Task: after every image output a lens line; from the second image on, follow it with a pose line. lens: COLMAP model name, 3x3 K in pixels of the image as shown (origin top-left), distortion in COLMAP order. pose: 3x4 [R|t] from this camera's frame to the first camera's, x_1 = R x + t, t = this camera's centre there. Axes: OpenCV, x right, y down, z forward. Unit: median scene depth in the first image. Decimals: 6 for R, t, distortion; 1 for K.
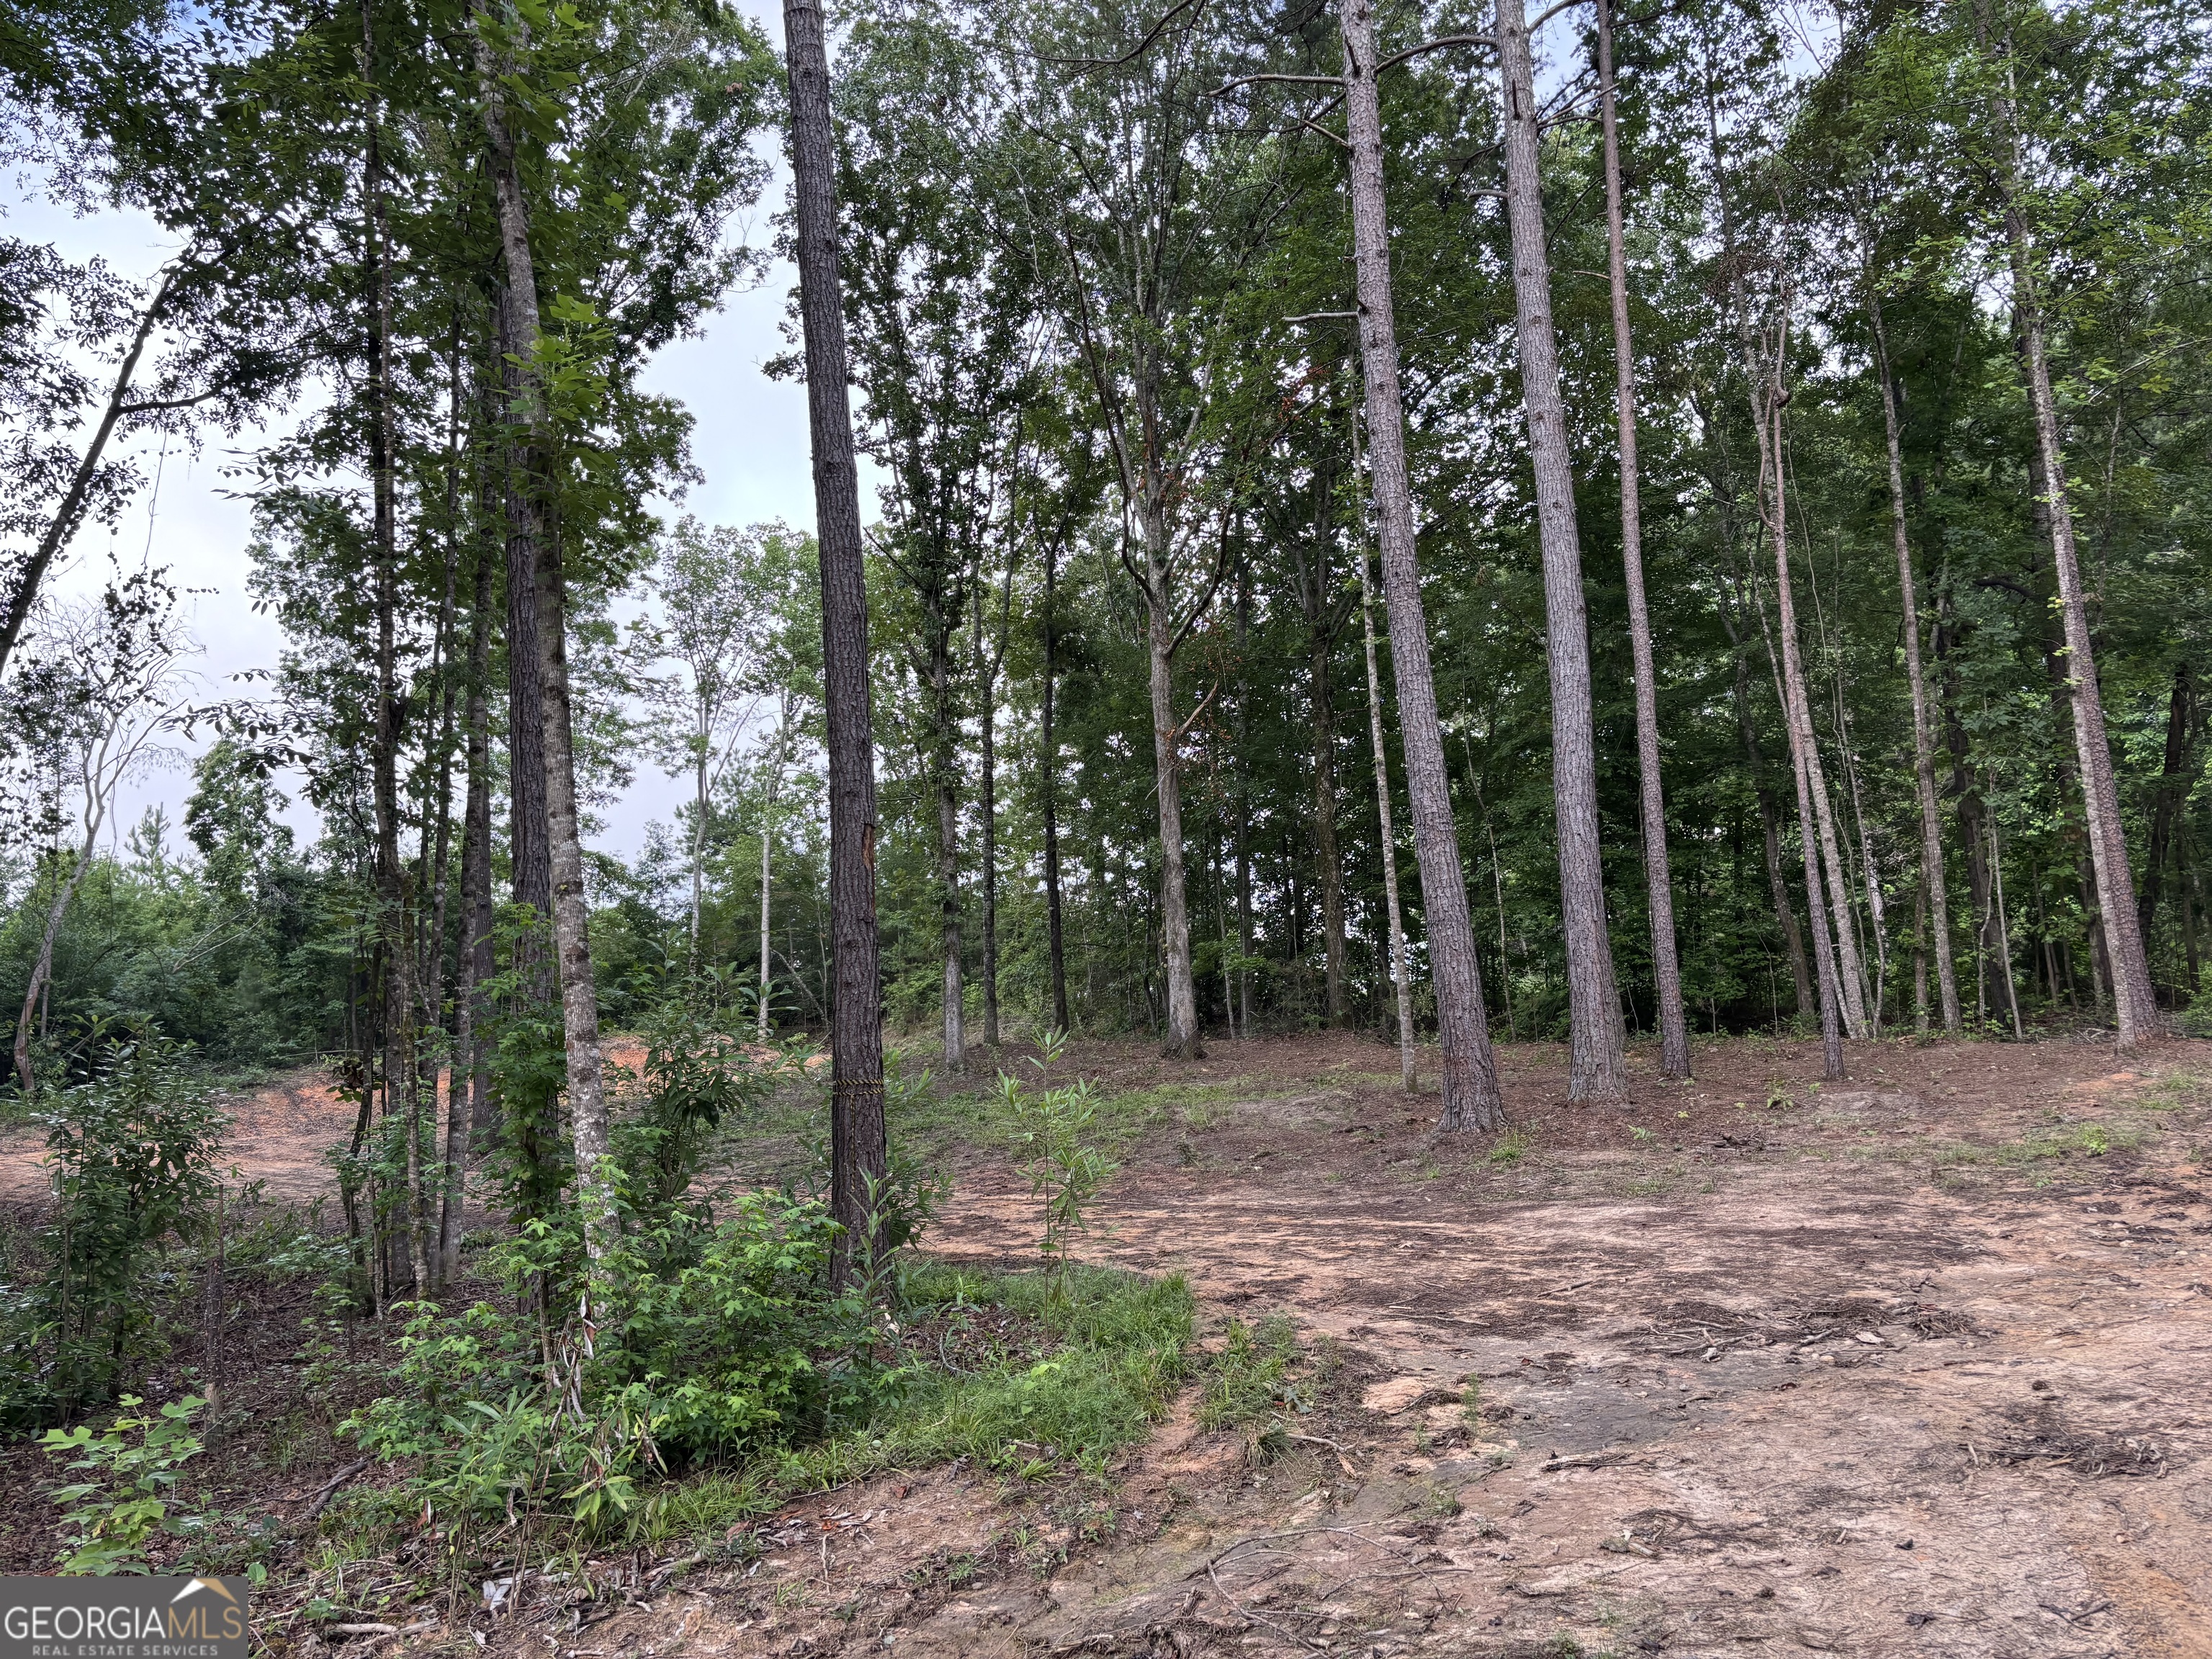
lens RADIAL K [[1725.9, 0, 1118.7], [0, 1725.9, 839.0], [0, 0, 1]] dist [0.073606, -0.065181]
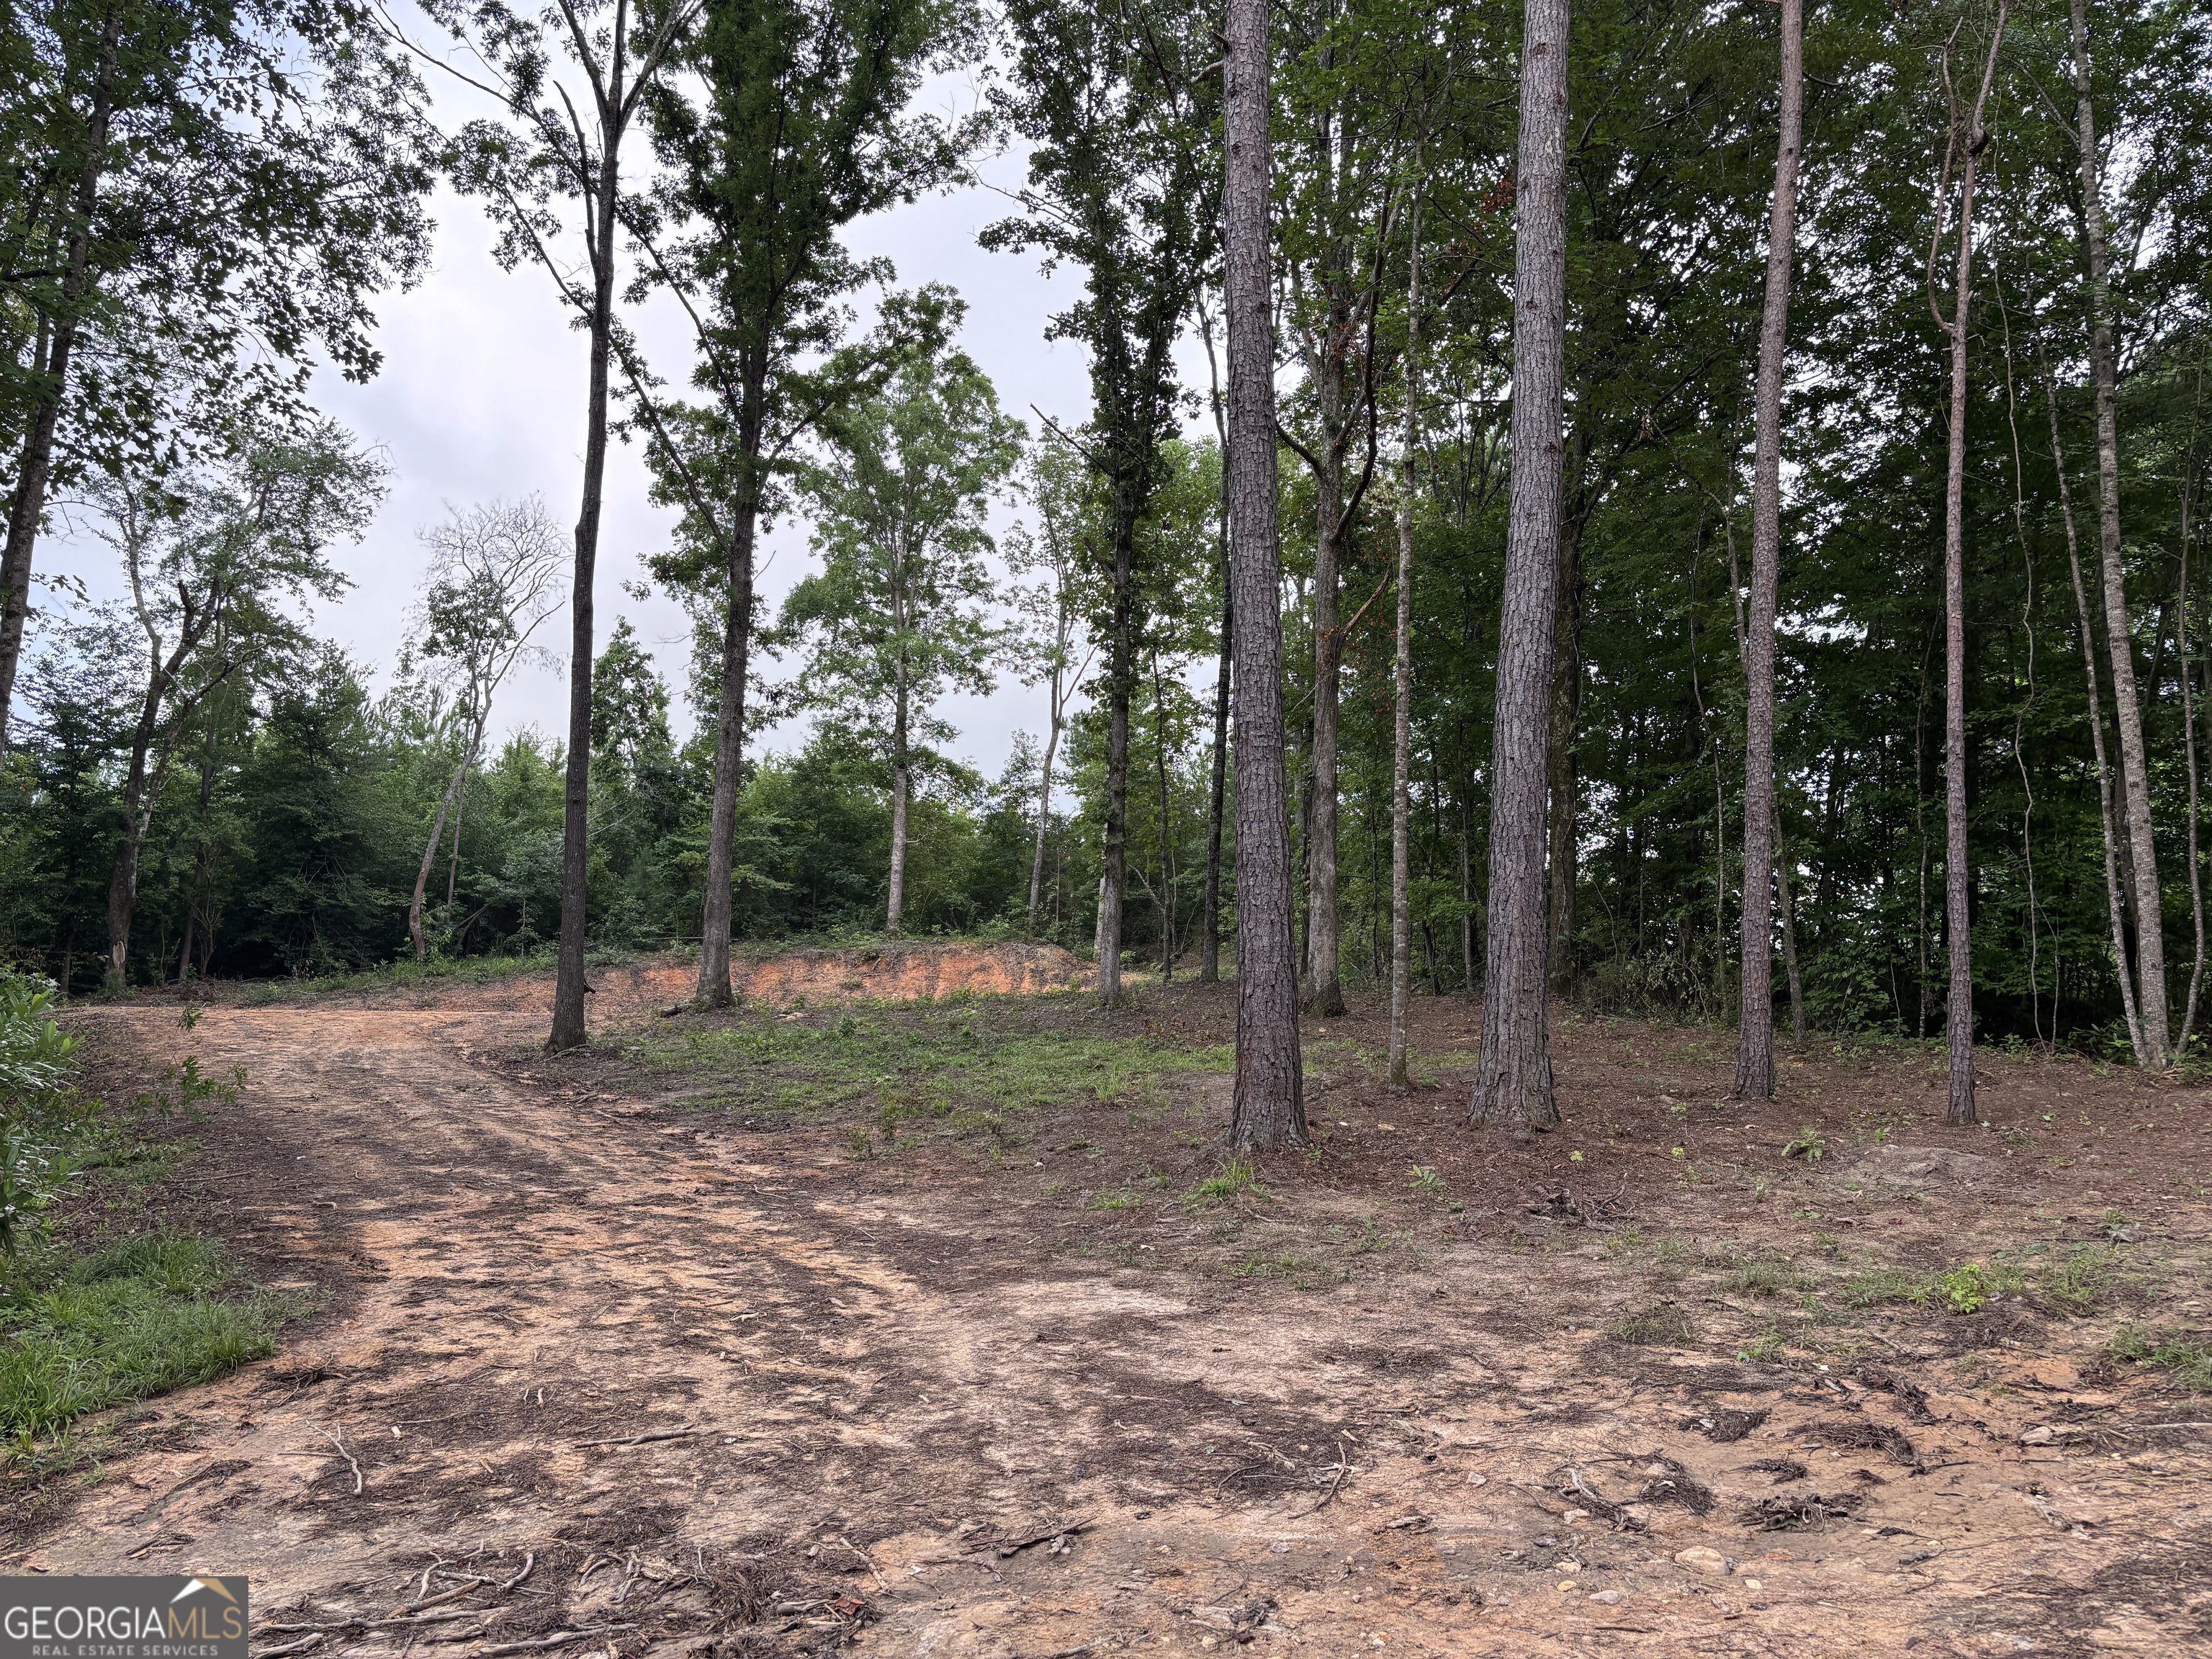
lens RADIAL K [[1725.9, 0, 1118.7], [0, 1725.9, 839.0], [0, 0, 1]] dist [0.073606, -0.065181]
pose [[0.941442, 0.048929, -0.333606, 0.126879], [-0.034363, 0.998186, 0.049429, 0.000725], [0.335420, -0.035070, 0.941416, 0.089923]]
